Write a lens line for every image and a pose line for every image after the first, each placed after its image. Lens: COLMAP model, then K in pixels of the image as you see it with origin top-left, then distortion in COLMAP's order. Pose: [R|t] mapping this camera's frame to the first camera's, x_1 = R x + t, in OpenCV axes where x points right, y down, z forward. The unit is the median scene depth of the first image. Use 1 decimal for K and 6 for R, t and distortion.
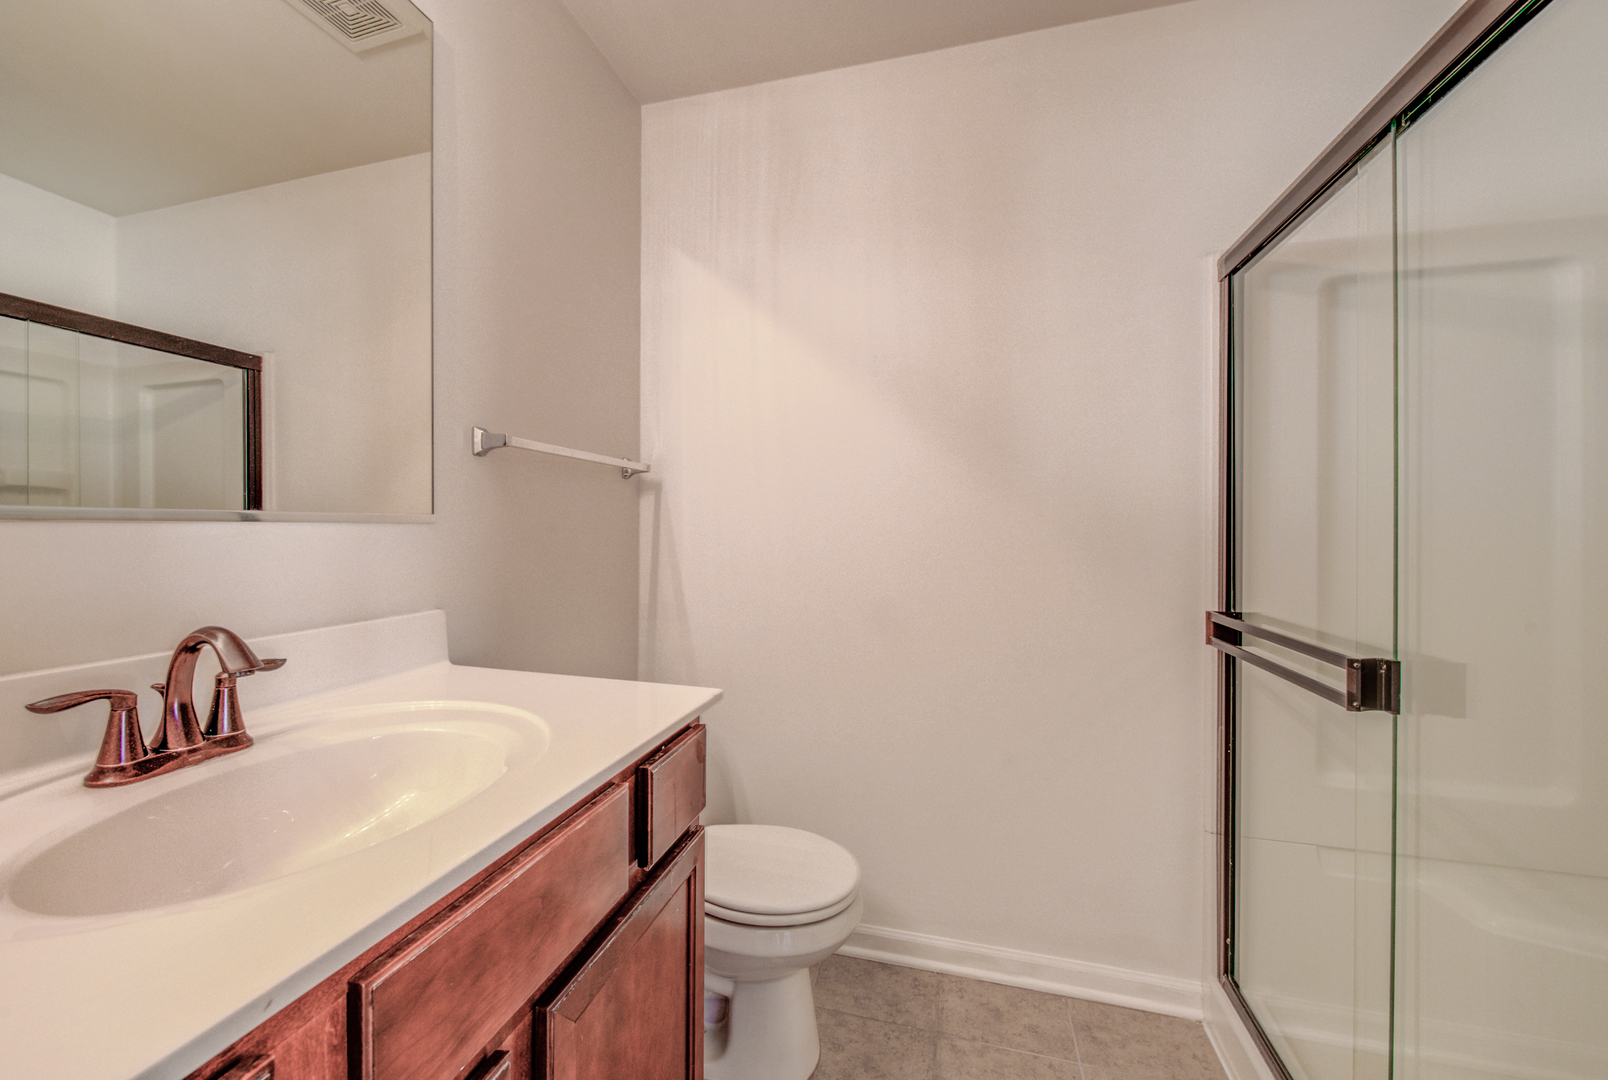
lens RADIAL K [[654.6, 0, 768.2], [0, 654.6, 526.9], [0, 0, 1]] dist [-0.001630, -0.001248]
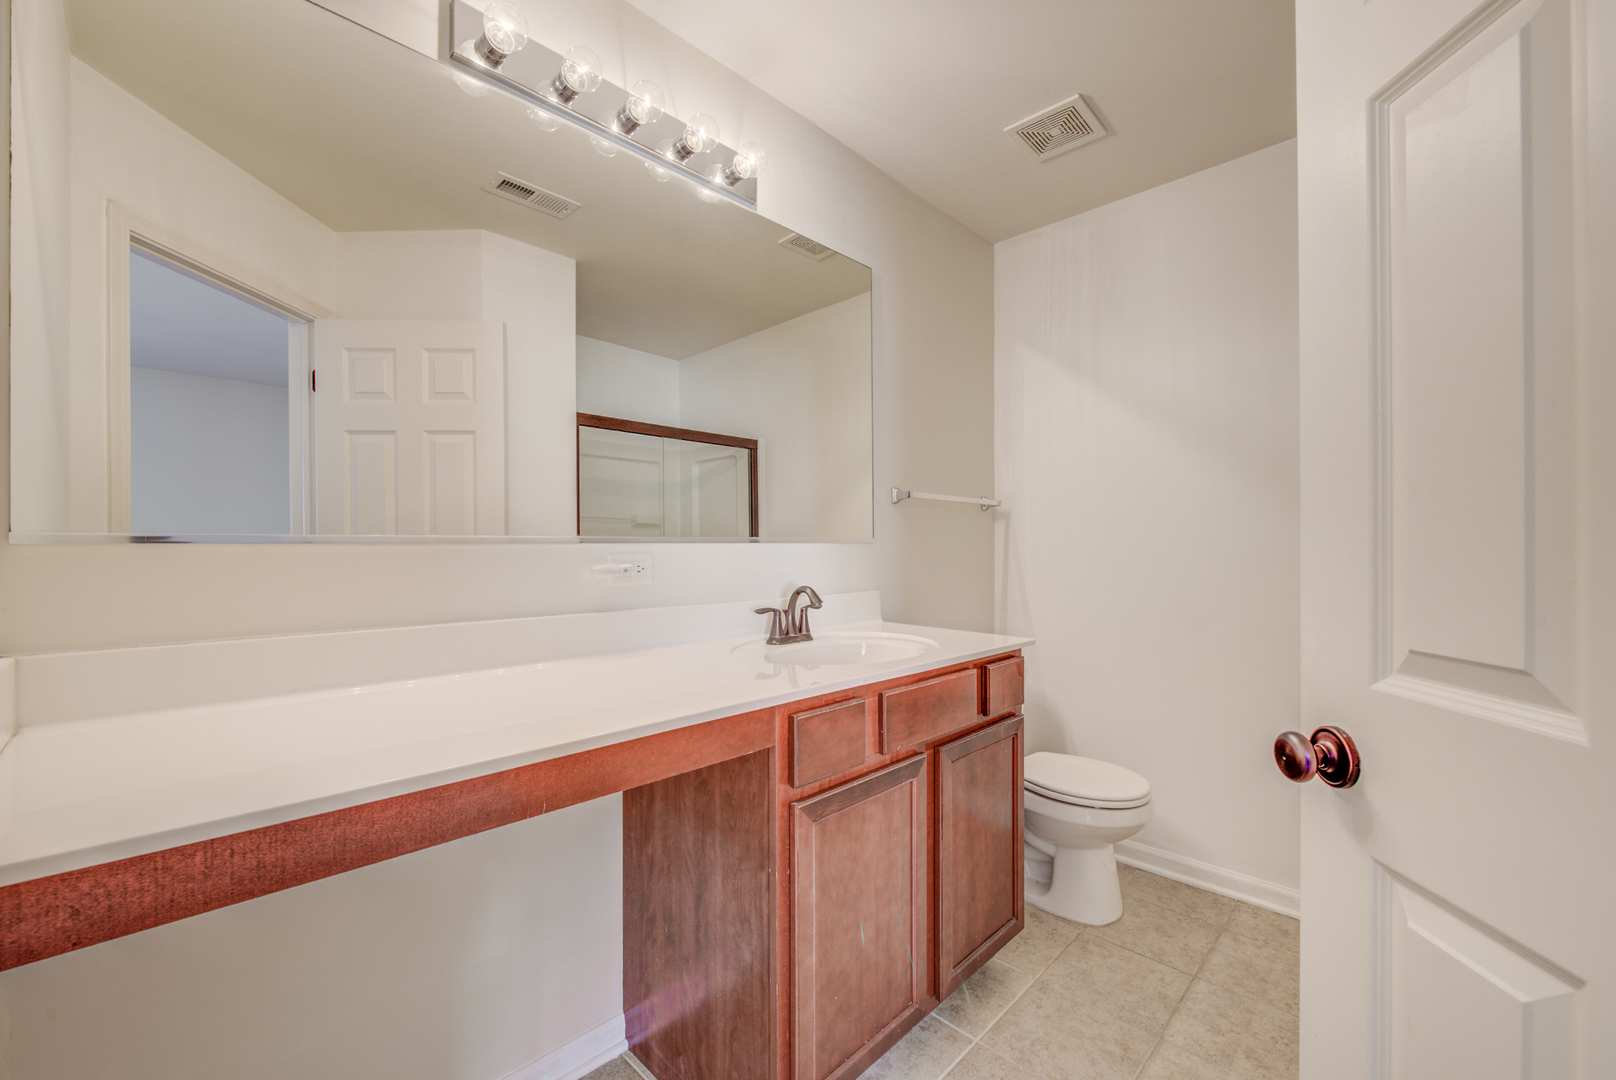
lens RADIAL K [[657.8, 0, 804.3], [0, 657.8, 536.3], [0, 0, 1]] dist [-0.001630, -0.001248]
pose [[0.875734, -0.011222, -0.482663, 0.189540], [0.004287, 0.999871, -0.015468, 0.003717], [0.482774, 0.011477, 0.875670, -0.647448]]
